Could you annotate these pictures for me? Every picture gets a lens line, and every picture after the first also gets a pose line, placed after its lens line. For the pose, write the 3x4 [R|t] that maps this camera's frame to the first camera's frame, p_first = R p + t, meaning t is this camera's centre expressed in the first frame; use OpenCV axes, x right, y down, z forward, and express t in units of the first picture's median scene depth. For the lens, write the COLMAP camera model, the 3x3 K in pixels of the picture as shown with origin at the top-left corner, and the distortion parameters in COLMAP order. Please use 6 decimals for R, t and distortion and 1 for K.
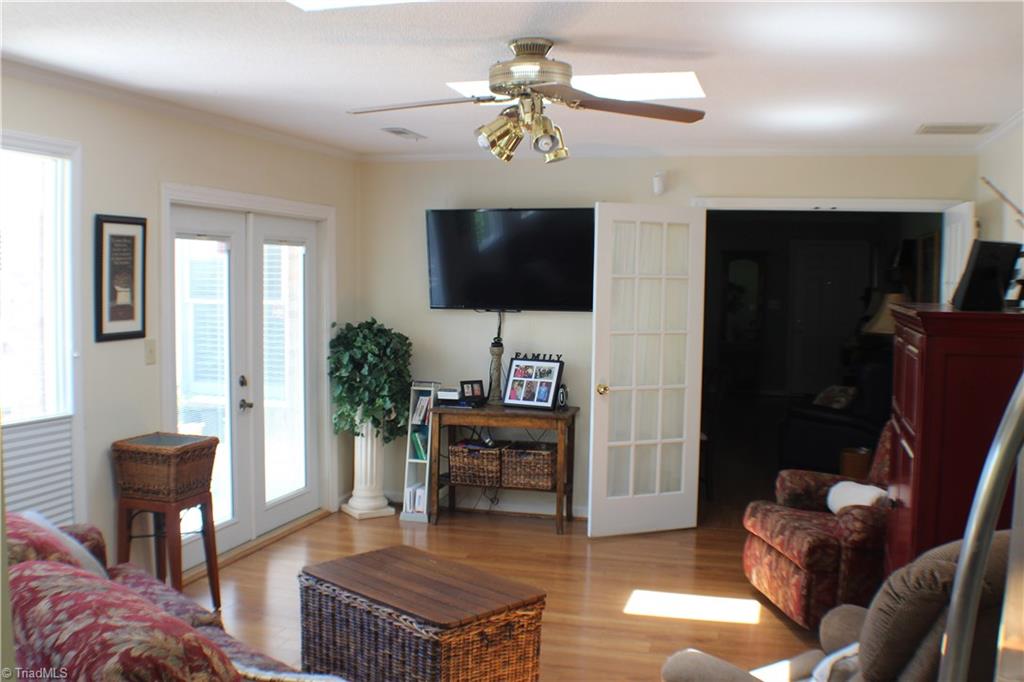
lens RADIAL K [[1000.0, 0, 498.4], [0, 1000.0, 343.0], [0, 0, 1]] dist [-0.166649, 0.029202]
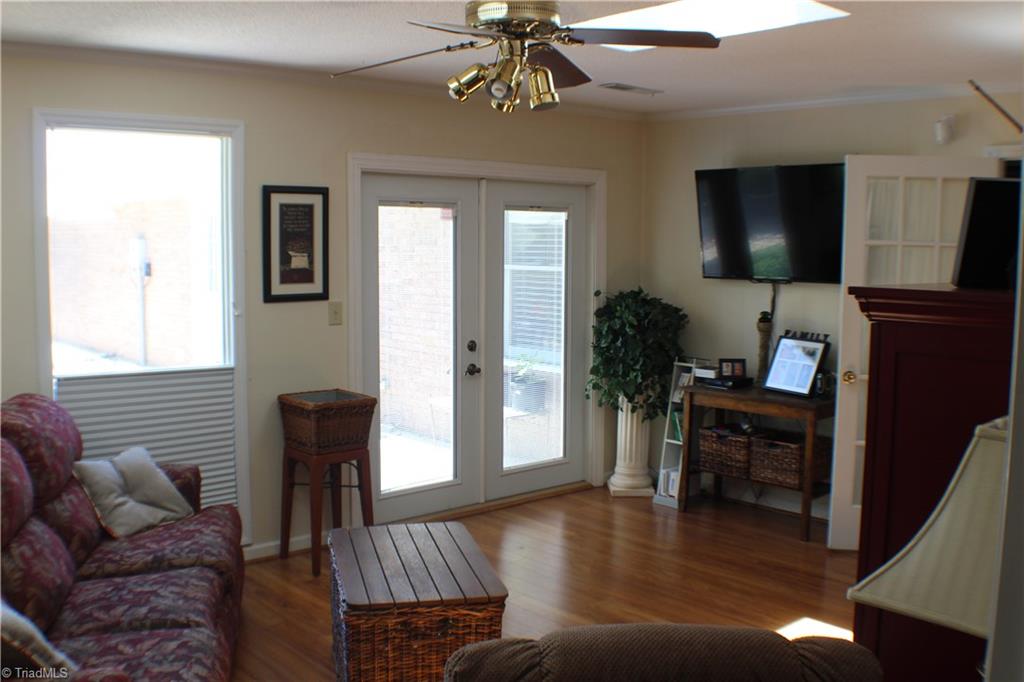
lens RADIAL K [[1000.0, 0, 498.4], [0, 1000.0, 343.0], [0, 0, 1]] dist [-0.166649, 0.029202]
pose [[0.844272, 0.048767, -0.533691, 0.278602], [-0.032190, 0.998668, 0.040333, -0.006022], [0.534947, -0.016873, 0.844717, 0.135010]]
